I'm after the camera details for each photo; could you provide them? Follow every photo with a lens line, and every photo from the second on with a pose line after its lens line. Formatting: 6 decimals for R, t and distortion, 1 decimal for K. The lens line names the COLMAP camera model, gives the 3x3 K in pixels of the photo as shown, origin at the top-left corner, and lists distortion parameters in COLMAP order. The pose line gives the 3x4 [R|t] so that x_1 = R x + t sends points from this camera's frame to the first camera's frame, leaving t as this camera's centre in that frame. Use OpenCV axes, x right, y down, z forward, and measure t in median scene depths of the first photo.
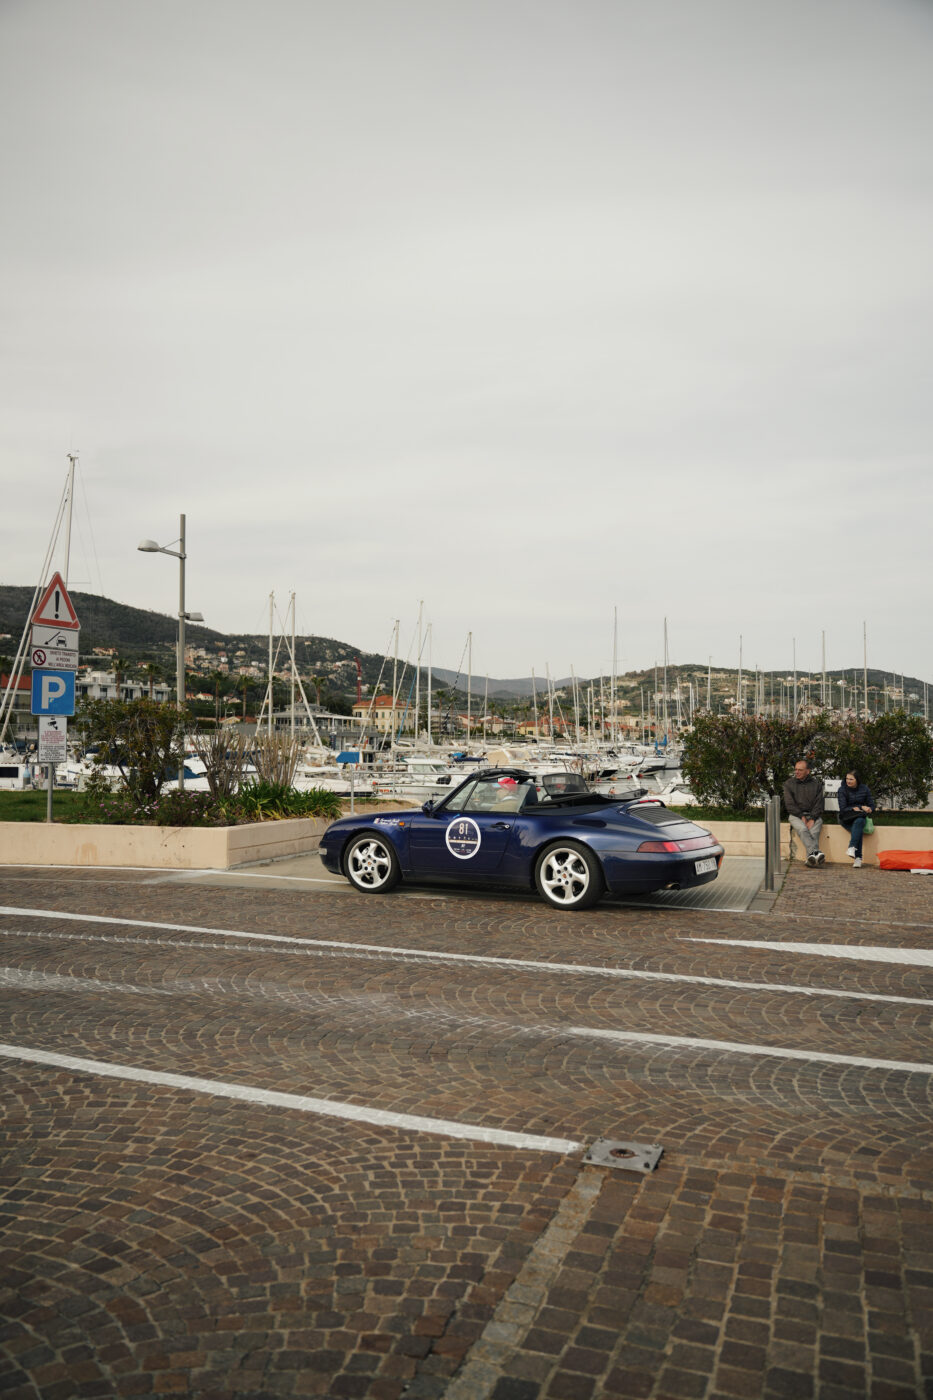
lens RADIAL K [[1112.1, 0, 463.8], [0, 1112.1, 699.8], [0, 0, 1]] dist [-0.007420, 0.006883]
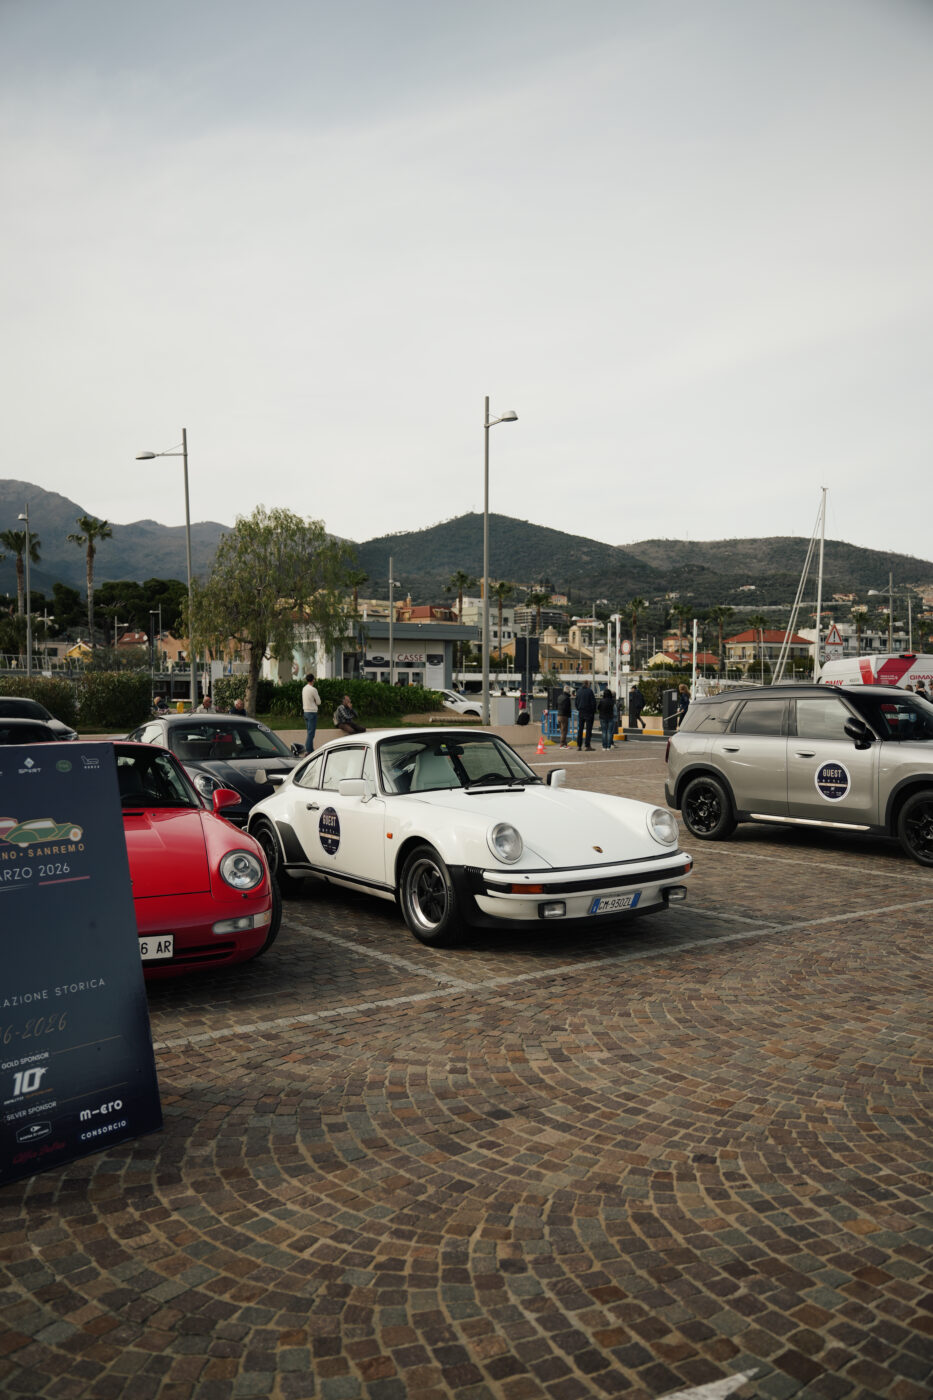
lens RADIAL K [[1112.1, 0, 463.8], [0, 1112.1, 699.8], [0, 0, 1]] dist [-0.007420, 0.006883]
pose [[0.800042, 0.000821, -0.599943, 0.036791], [0.028945, 0.998782, 0.039967, -0.005097], [0.599245, -0.049340, 0.799044, -0.118241]]
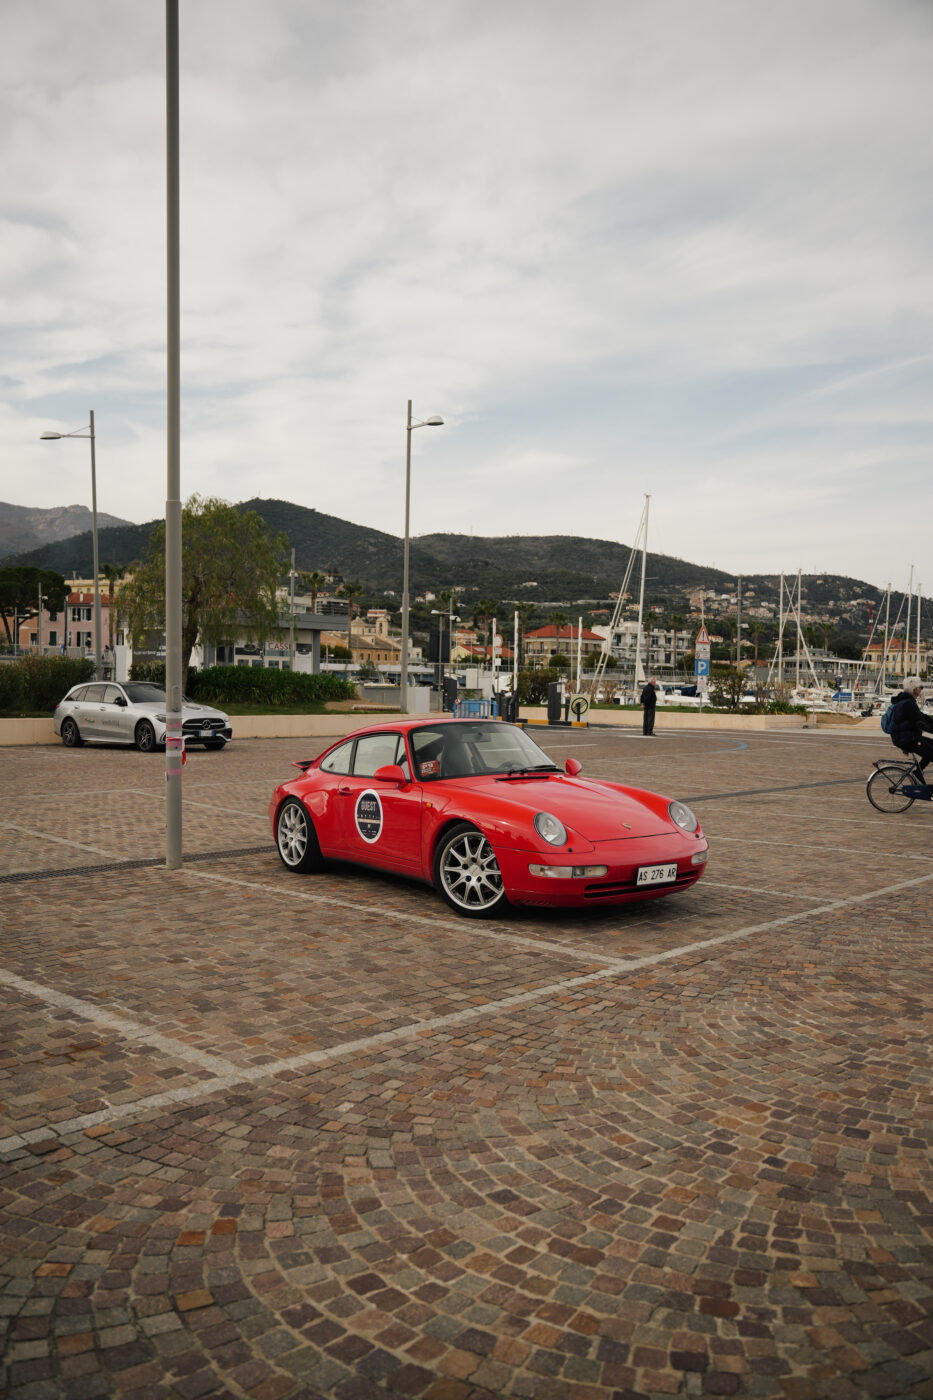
lens RADIAL K [[1112.1, 0, 463.8], [0, 1112.1, 699.8], [0, 0, 1]] dist [-0.007420, 0.006883]
pose [[0.900708, 0.016633, -0.434106, 0.023721], [0.006610, 0.998626, 0.051978, -0.005703], [0.434374, -0.049686, 0.899361, -0.136725]]
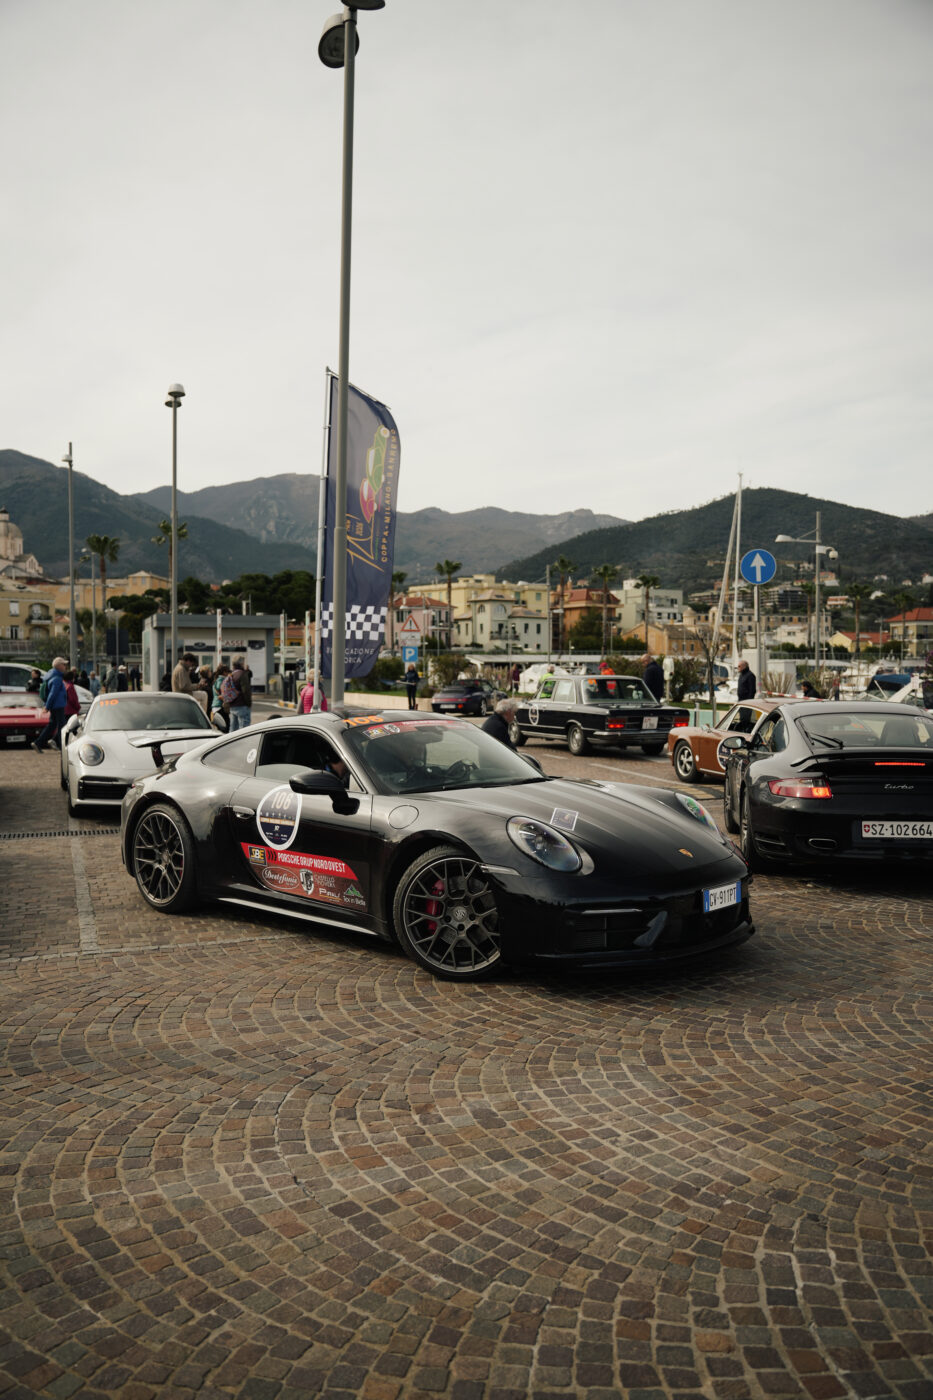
lens RADIAL K [[1112.1, 0, 463.8], [0, 1112.1, 699.8], [0, 0, 1]] dist [-0.007420, 0.006883]
pose [[0.626358, 0.014997, -0.779392, 0.156475], [0.036349, 0.998166, 0.048418, -0.001763], [0.778688, -0.058658, 0.624663, -0.058258]]
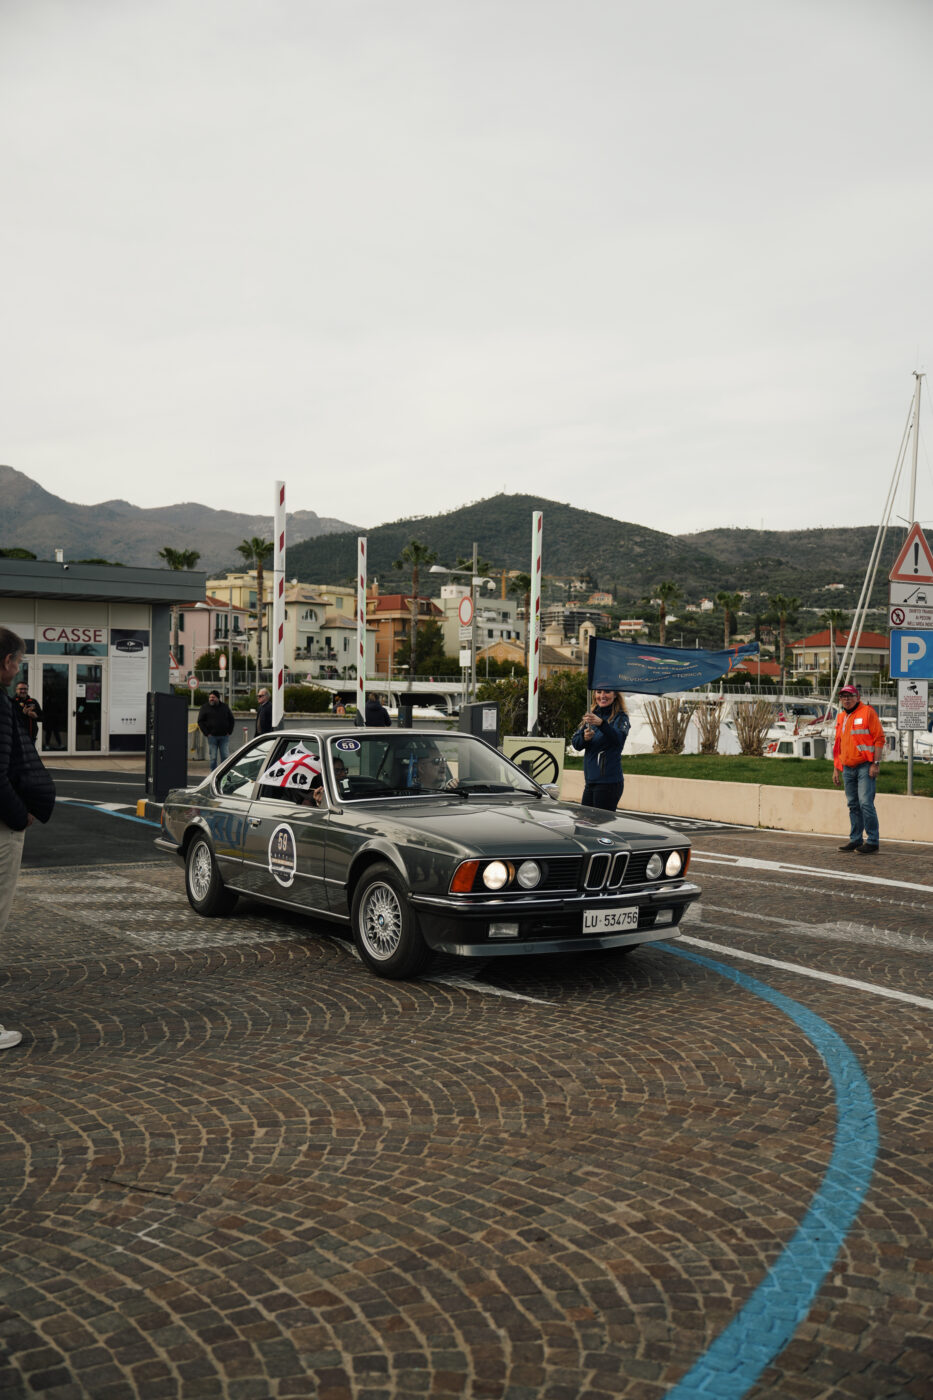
lens RADIAL K [[1330.5, 0, 466.5], [0, 1330.5, 700.0], [0, 0, 1]] dist [0.008281, -0.003840]
pose [[0.787774, 0.001660, -0.615962, 0.001358], [0.017782, 0.999518, 0.025436, -0.000245], [0.615707, -0.030991, 0.787365, -0.007224]]
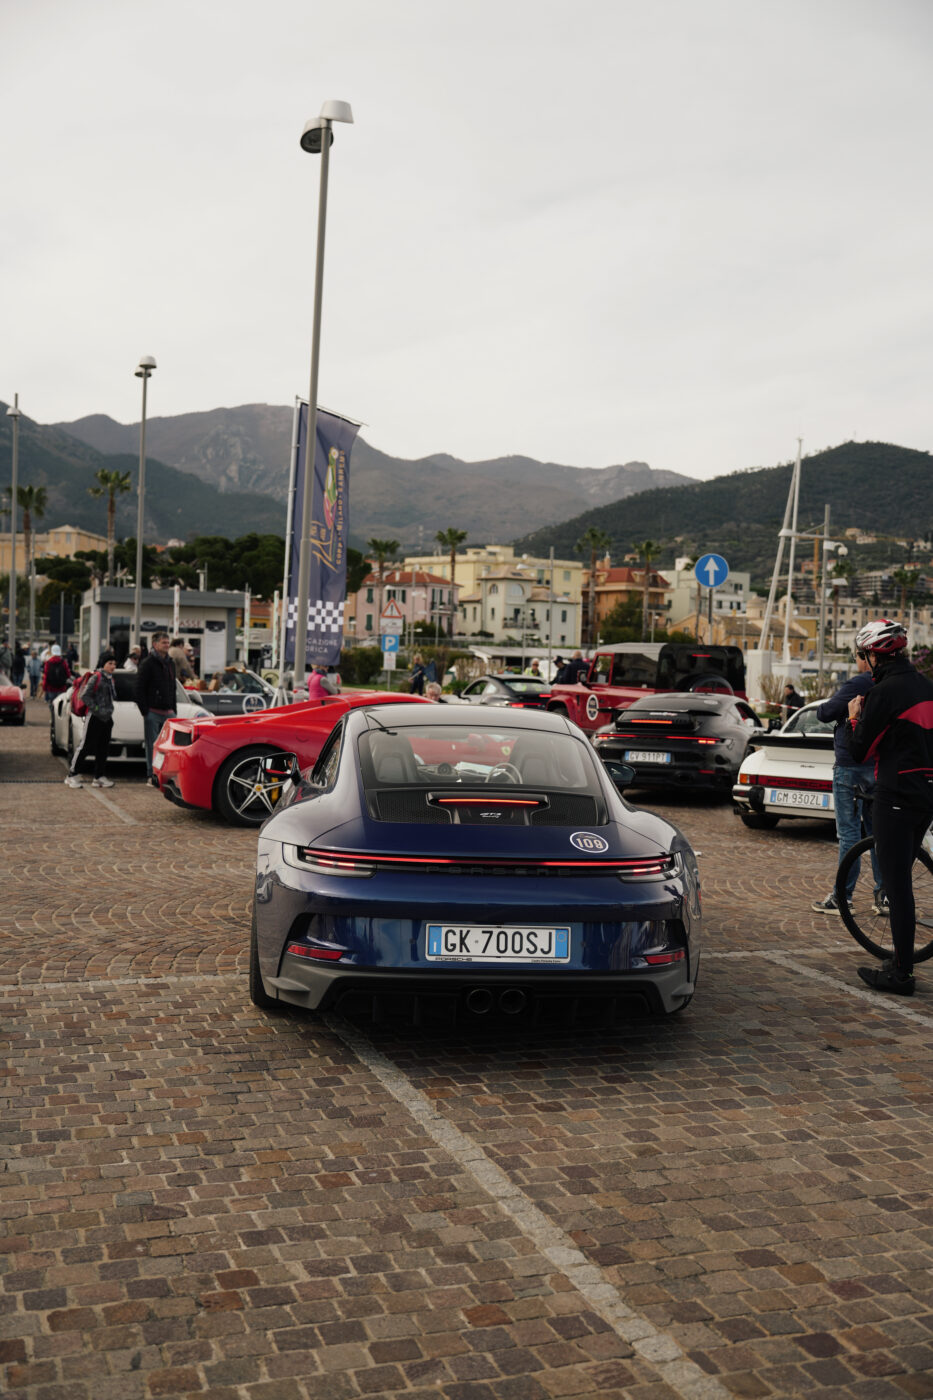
lens RADIAL K [[1437.4, 0, 466.5], [0, 1437.4, 700.0], [0, 0, 1]] dist [0.032469, 0.003050]
pose [[0.621144, 0.033732, -0.782970, 0.185437], [0.003596, 0.998940, 0.045888, -0.002111], [0.783688, -0.031319, 0.620364, -0.075584]]
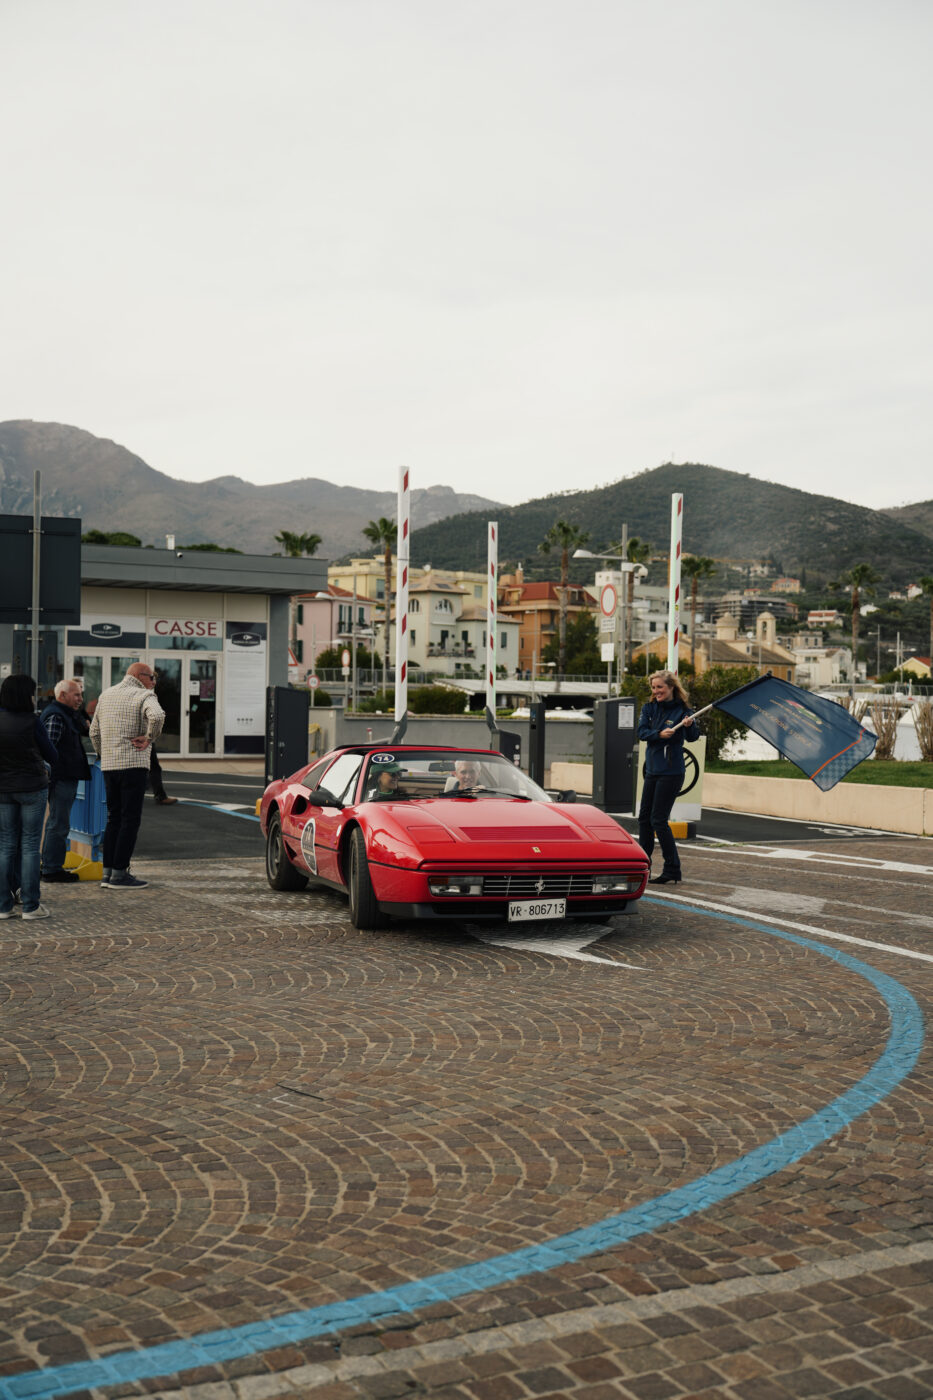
lens RADIAL K [[1544.2, 0, 472.2], [0, 1544.2, 698.9], [0, 0, 1]] dist [0.041386, -0.042888]
pose [[0.722447, 0.001188, -0.691425, 0.007780], [0.017739, 0.999638, 0.020253, 0.000145], [0.691199, -0.026897, 0.722164, -0.012802]]
